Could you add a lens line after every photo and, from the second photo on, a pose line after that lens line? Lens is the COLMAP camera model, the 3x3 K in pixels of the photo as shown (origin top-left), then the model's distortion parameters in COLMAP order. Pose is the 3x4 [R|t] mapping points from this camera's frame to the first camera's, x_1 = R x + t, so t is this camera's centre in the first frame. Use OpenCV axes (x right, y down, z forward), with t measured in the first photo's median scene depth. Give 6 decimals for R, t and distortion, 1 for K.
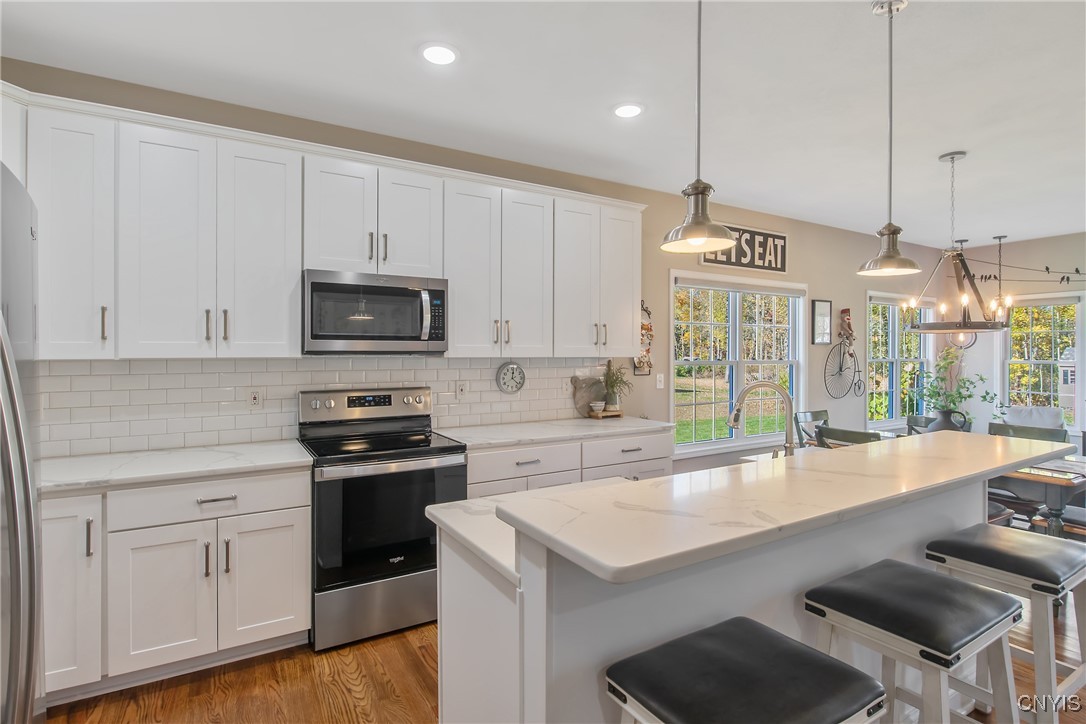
lens RADIAL K [[542.7, 0, 551.6], [0, 542.7, 349.2], [0, 0, 1]] dist [-0.009220, 0.002063]
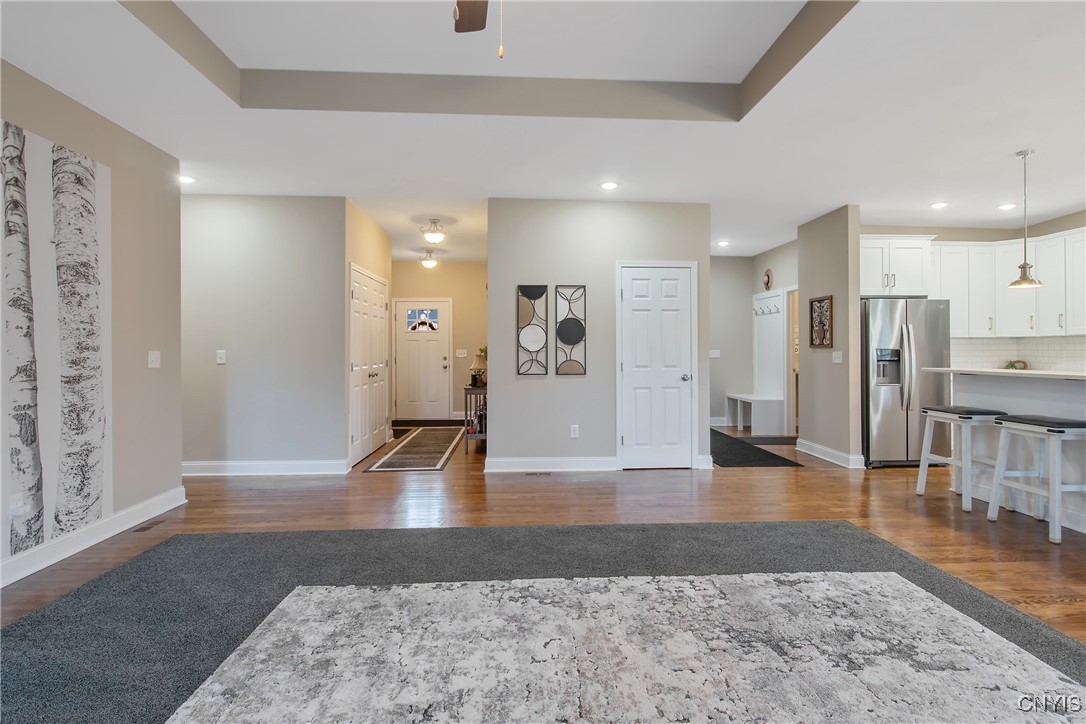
lens RADIAL K [[542.7, 0, 549.0], [0, 542.7, 348.7], [0, 0, 1]] dist [-0.009220, 0.002063]
pose [[-0.472333, -0.003857, -0.881412, 1.130207], [0.002902, 0.999978, -0.005931, 0.040349], [0.881415, -0.005360, -0.472312, 0.042423]]
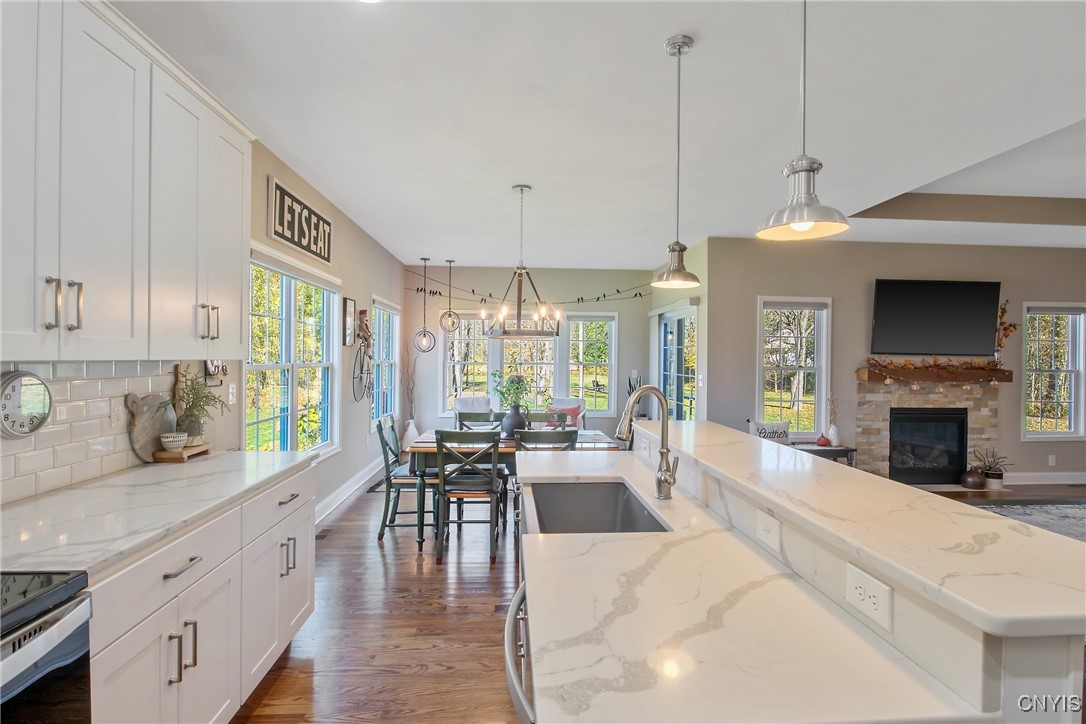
lens RADIAL K [[542.7, 0, 546.7], [0, 542.7, 364.6], [0, 0, 1]] dist [-0.009220, 0.002063]
pose [[0.462418, -0.009854, 0.886607, -0.201634], [-0.012747, 0.999761, 0.017760, 0.003218], [-0.886571, -0.019515, 0.462182, 0.283227]]
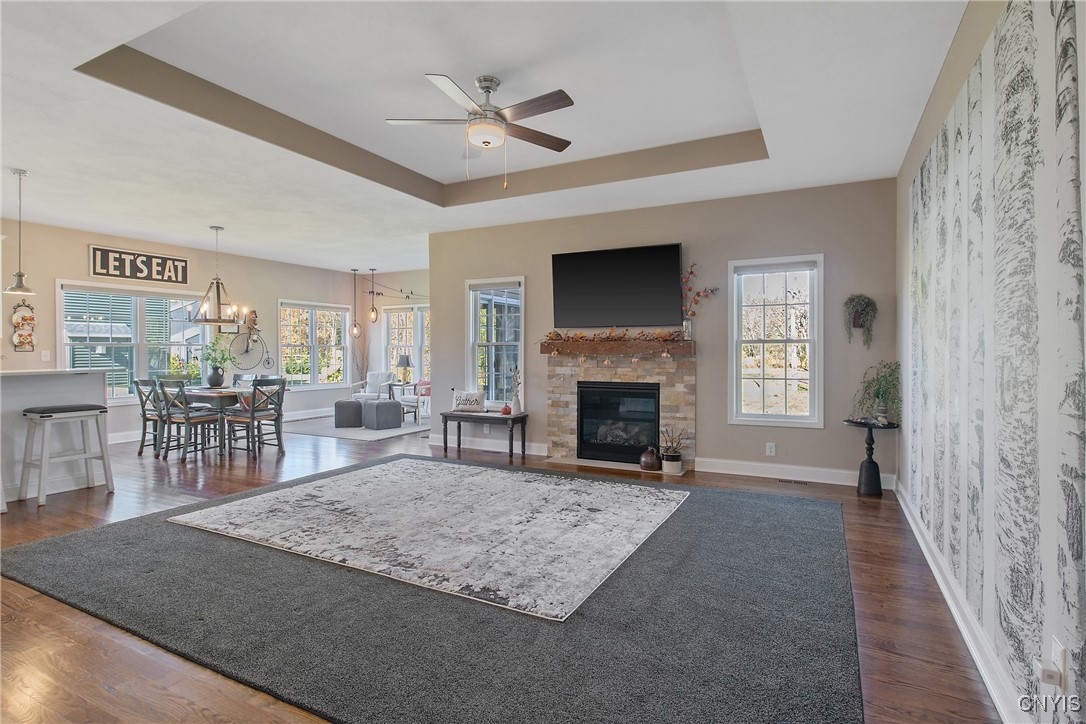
lens RADIAL K [[542.7, 0, 549.0], [0, 542.7, 355.2], [0, 0, 1]] dist [-0.009220, 0.002063]
pose [[0.852379, -0.009589, 0.522837, 0.522801], [0.002424, 0.999894, 0.014387, 0.035156], [-0.522920, -0.010996, 0.852311, -0.820659]]
